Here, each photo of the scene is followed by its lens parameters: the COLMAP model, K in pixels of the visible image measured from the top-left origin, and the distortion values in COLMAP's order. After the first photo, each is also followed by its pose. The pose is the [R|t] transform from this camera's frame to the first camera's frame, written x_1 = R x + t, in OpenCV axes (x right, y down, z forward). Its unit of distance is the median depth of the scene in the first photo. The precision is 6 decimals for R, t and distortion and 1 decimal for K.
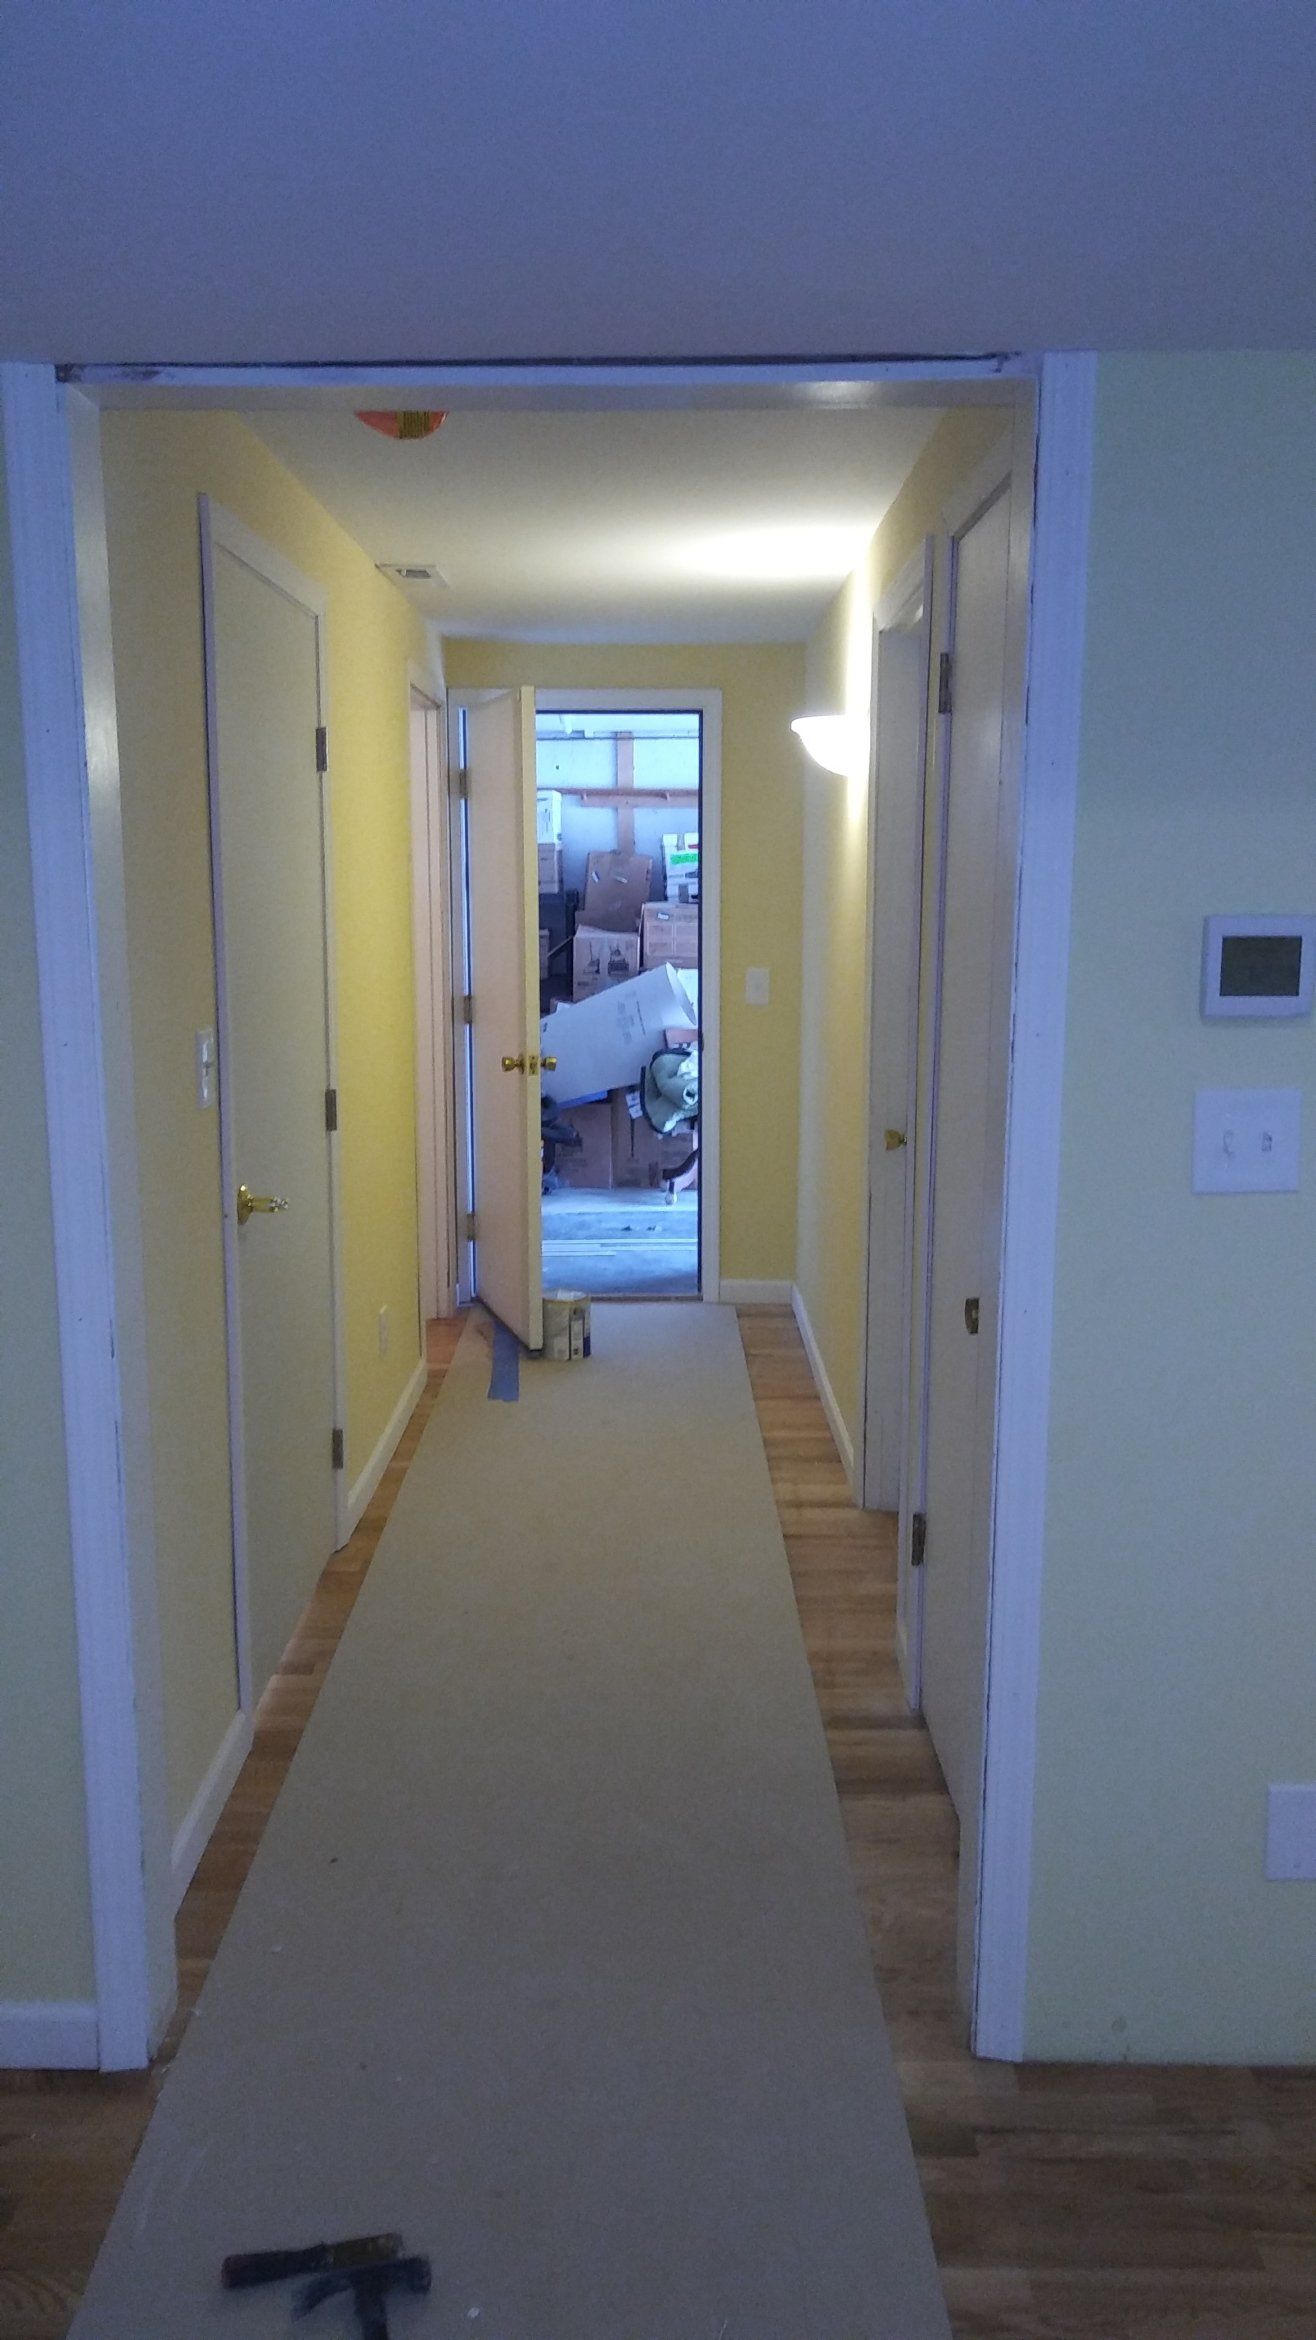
lens RADIAL K [[1766.3, 0, 659.7], [0, 1766.3, 1122.9], [0, 0, 1]] dist [-0.026531, 0.001103]
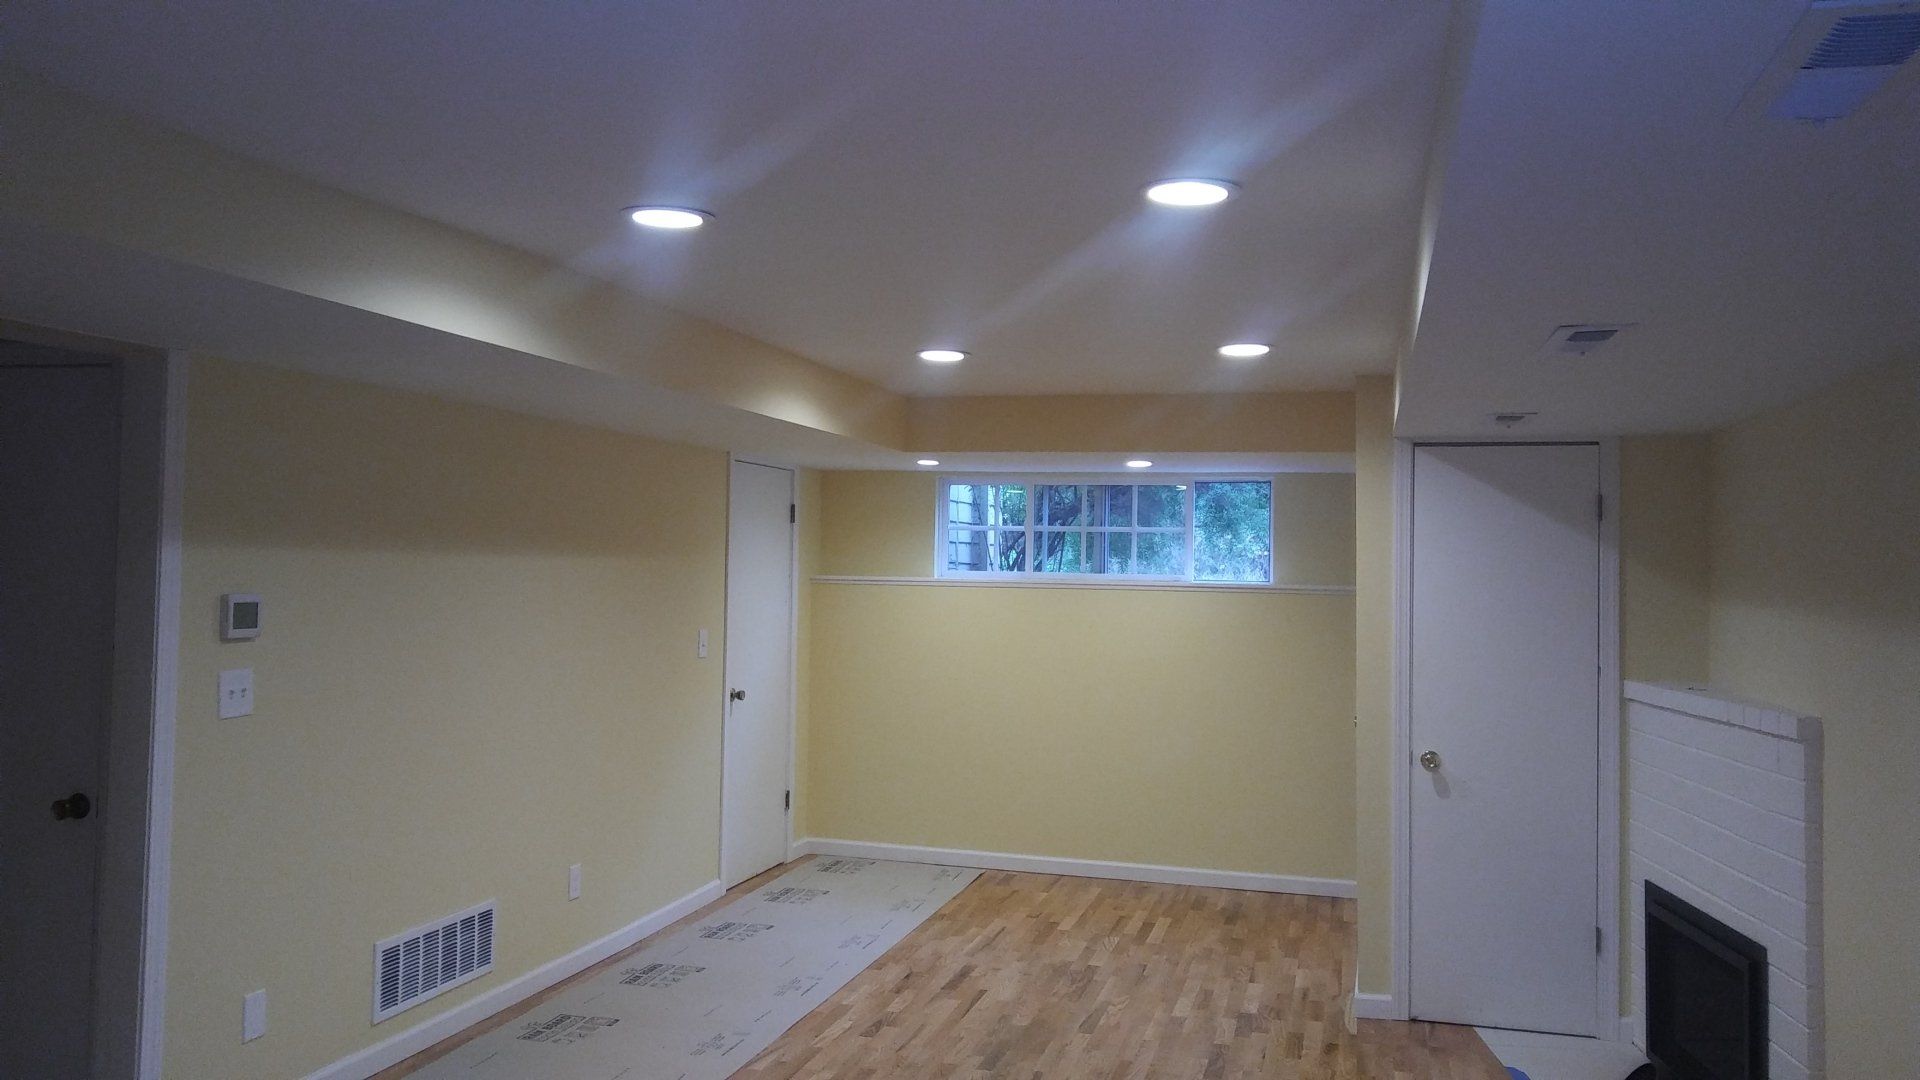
lens RADIAL K [[1518.1, 0, 960.0], [0, 1518.1, 540.0], [0, 0, 1]] dist [0.065980, -0.072484]
pose [[0.273586, 0.019645, 0.961647, -1.236919], [0.124000, 0.990728, -0.055517, 0.037556], [-0.953821, 0.134433, 0.268613, -0.414080]]
